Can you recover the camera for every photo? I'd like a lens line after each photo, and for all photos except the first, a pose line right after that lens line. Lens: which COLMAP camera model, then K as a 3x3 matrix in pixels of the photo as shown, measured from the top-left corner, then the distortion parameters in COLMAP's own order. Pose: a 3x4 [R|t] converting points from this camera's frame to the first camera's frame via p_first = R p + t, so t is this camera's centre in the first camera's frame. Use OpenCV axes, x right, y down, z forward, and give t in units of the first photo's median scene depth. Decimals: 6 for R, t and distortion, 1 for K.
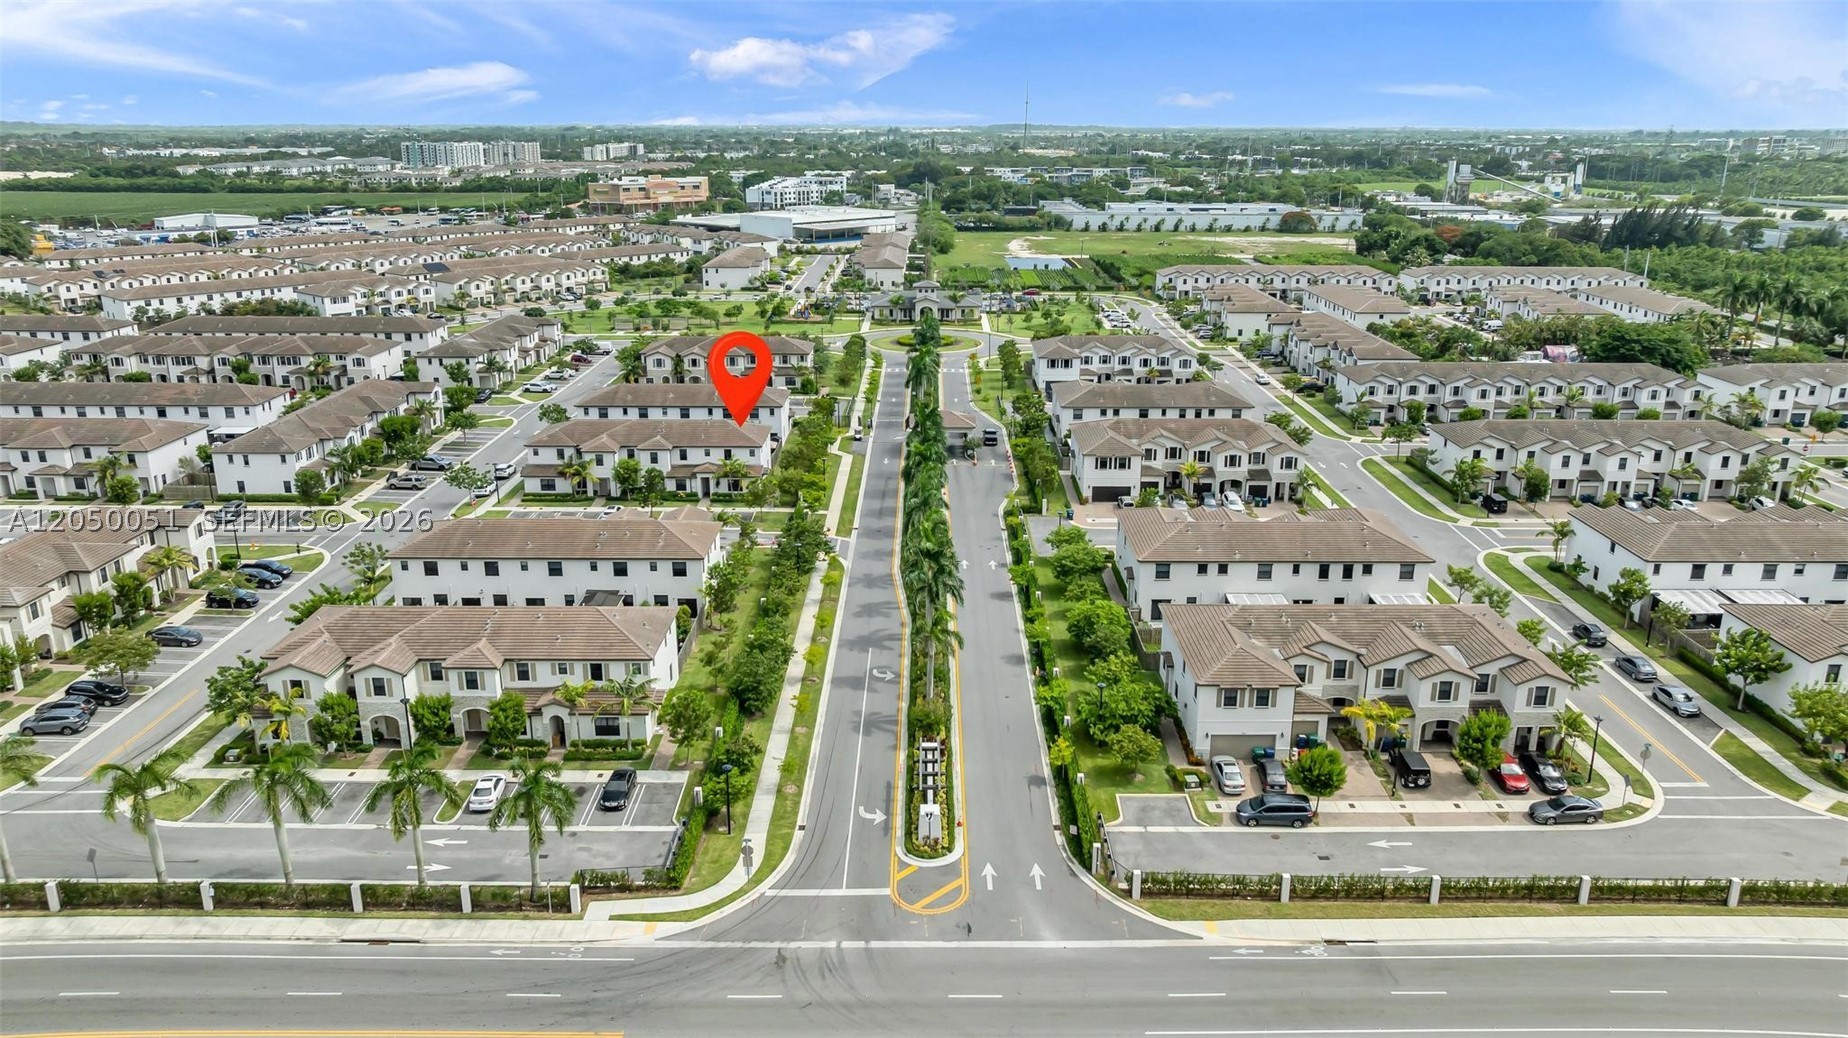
lens RADIAL K [[1295.2, 0, 930.1], [0, 1295.2, 522.4], [0, 0, 1]] dist [-0.017924, 0.002225]
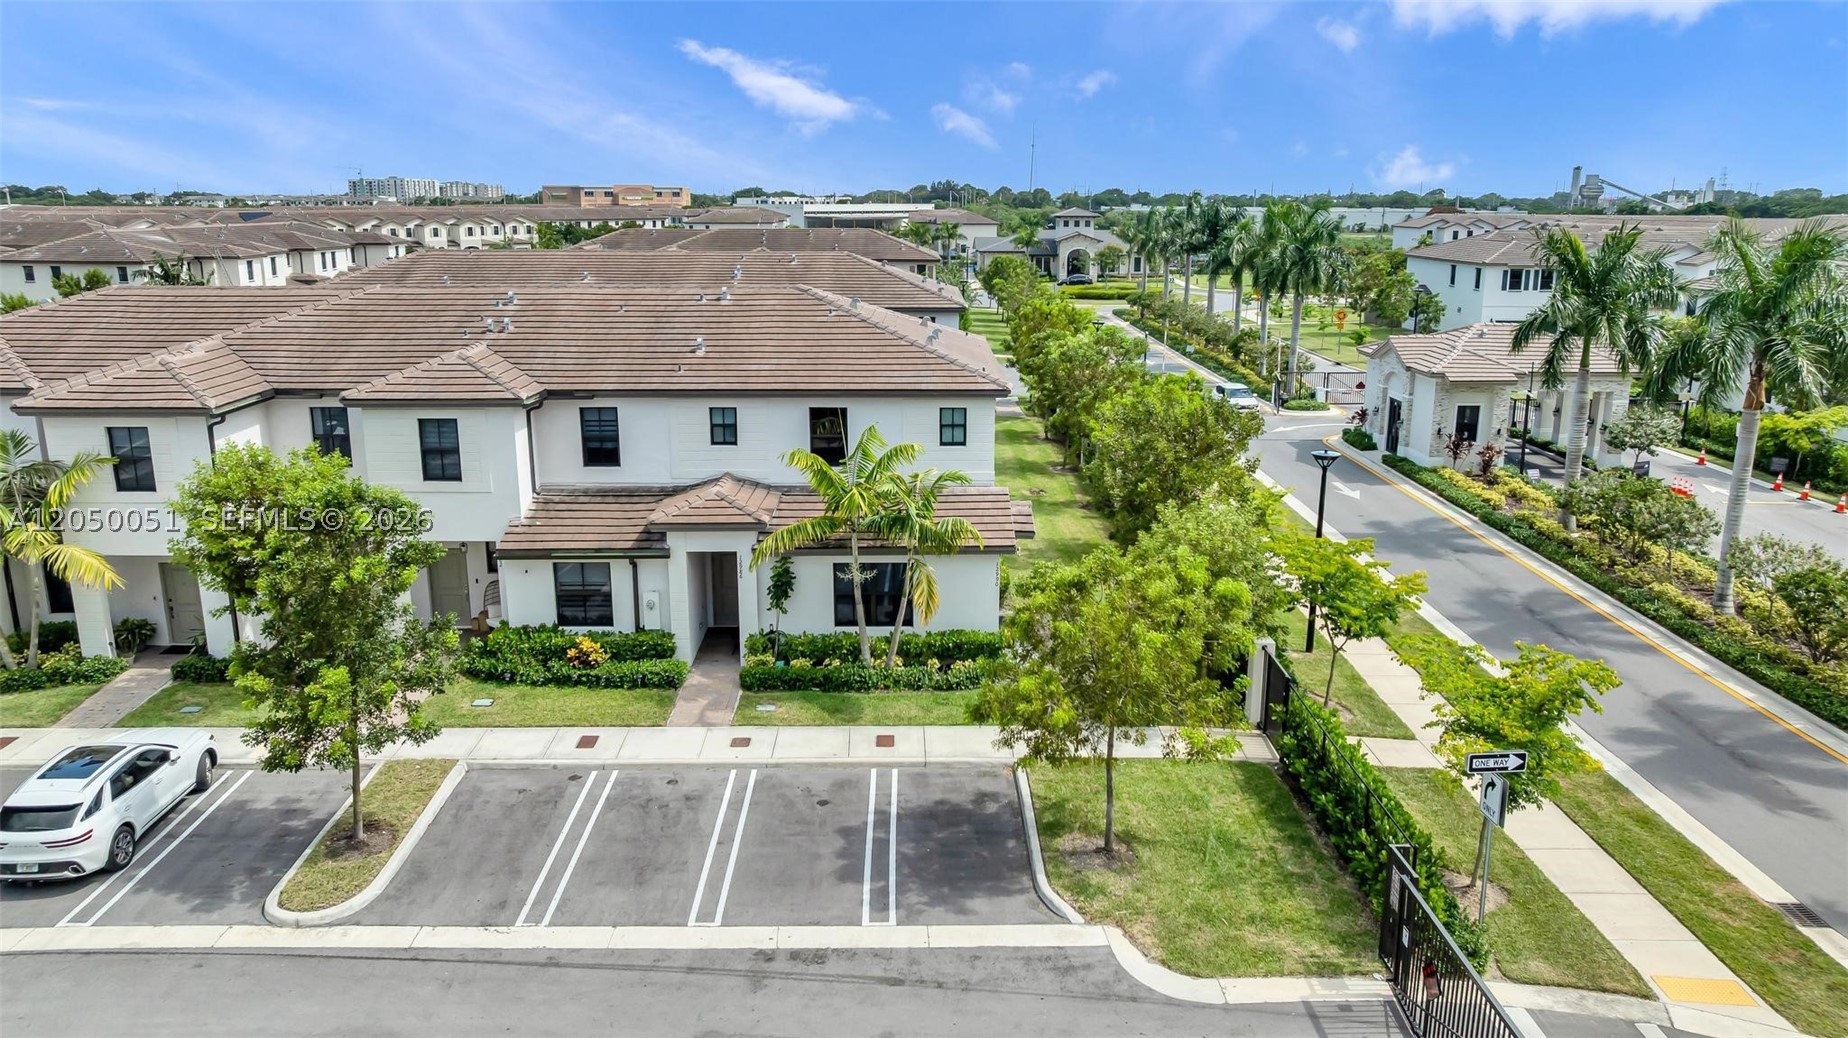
lens RADIAL K [[1296.9, 0, 930.5], [0, 1296.9, 516.1], [0, 0, 1]] dist [-0.018972, 0.008958]
pose [[0.999849, -0.003502, 0.017018, -0.063302], [0.004511, 0.998211, -0.059615, -0.012532], [-0.016779, 0.059683, 0.998076, 0.353255]]
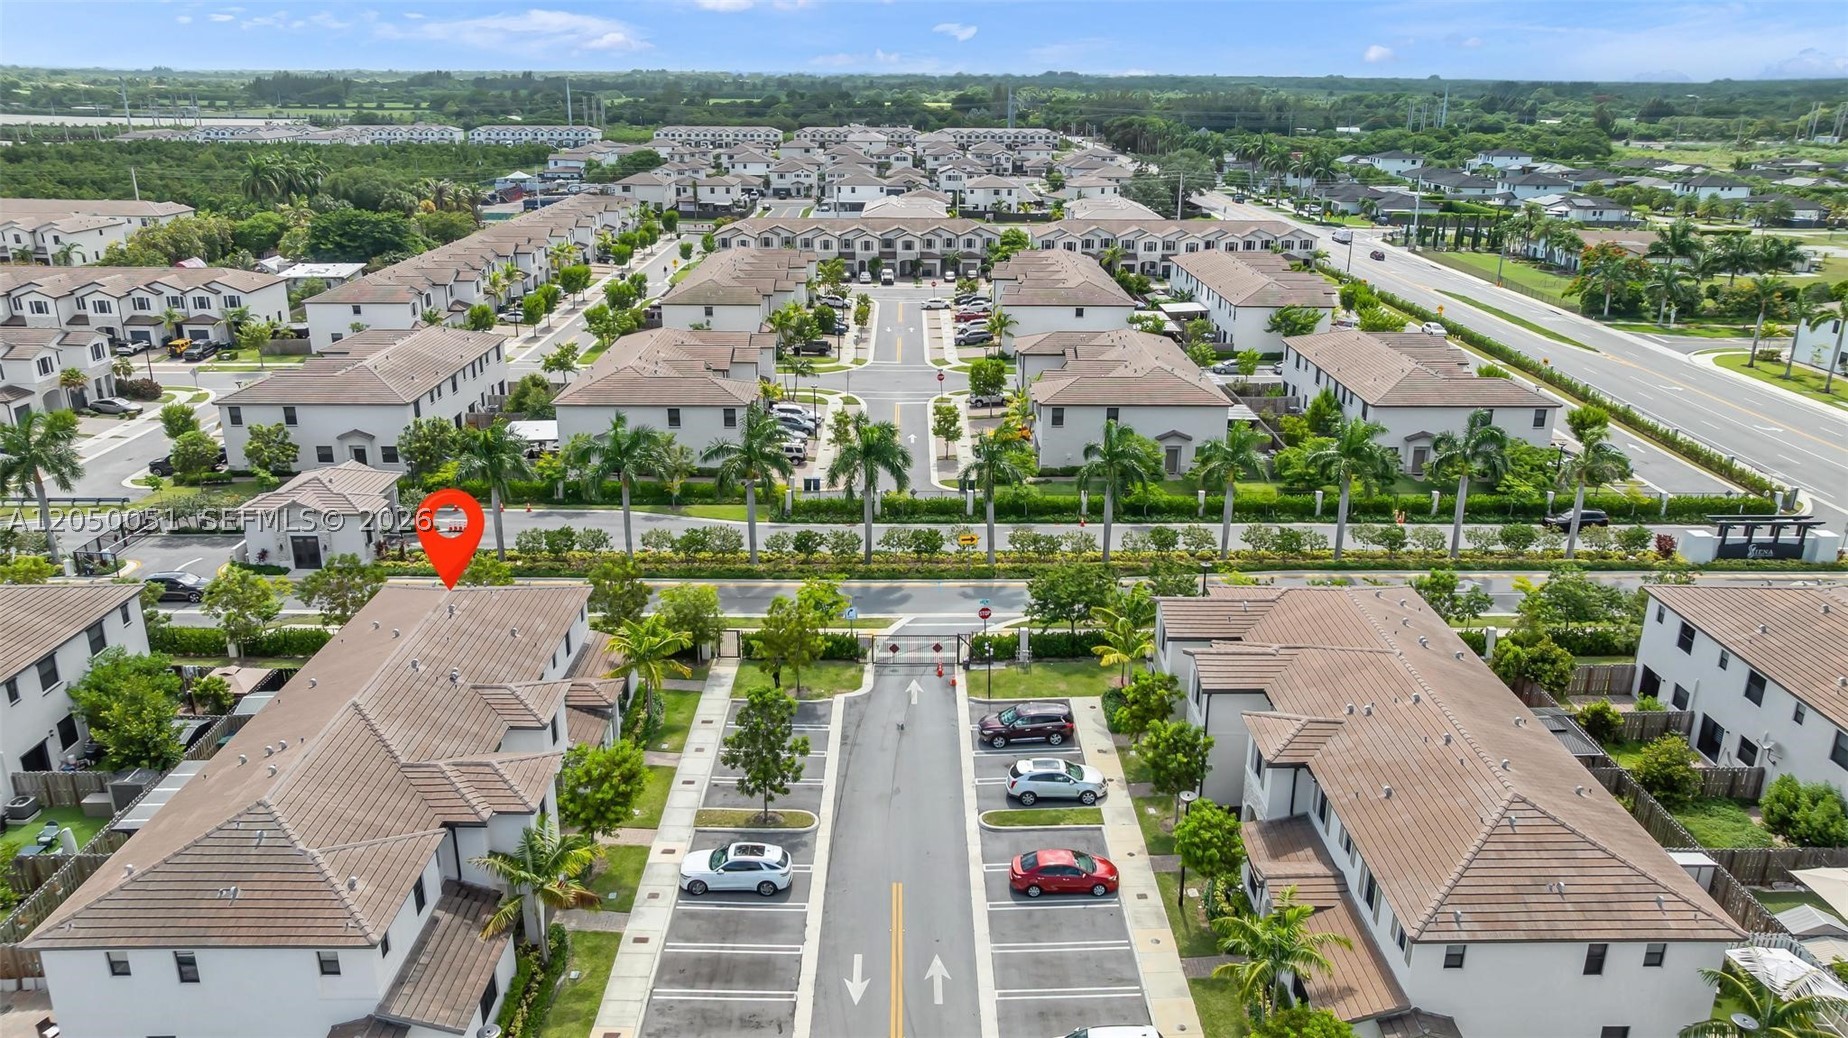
lens RADIAL K [[1295.2, 0, 930.1], [0, 1295.2, 522.4], [0, 0, 1]] dist [-0.017924, 0.002225]
pose [[-0.016680, -0.329909, 0.943865, -0.227867], [0.286476, 0.902843, 0.320634, -0.079117], [-0.957942, 0.275743, 0.079452, 0.373727]]
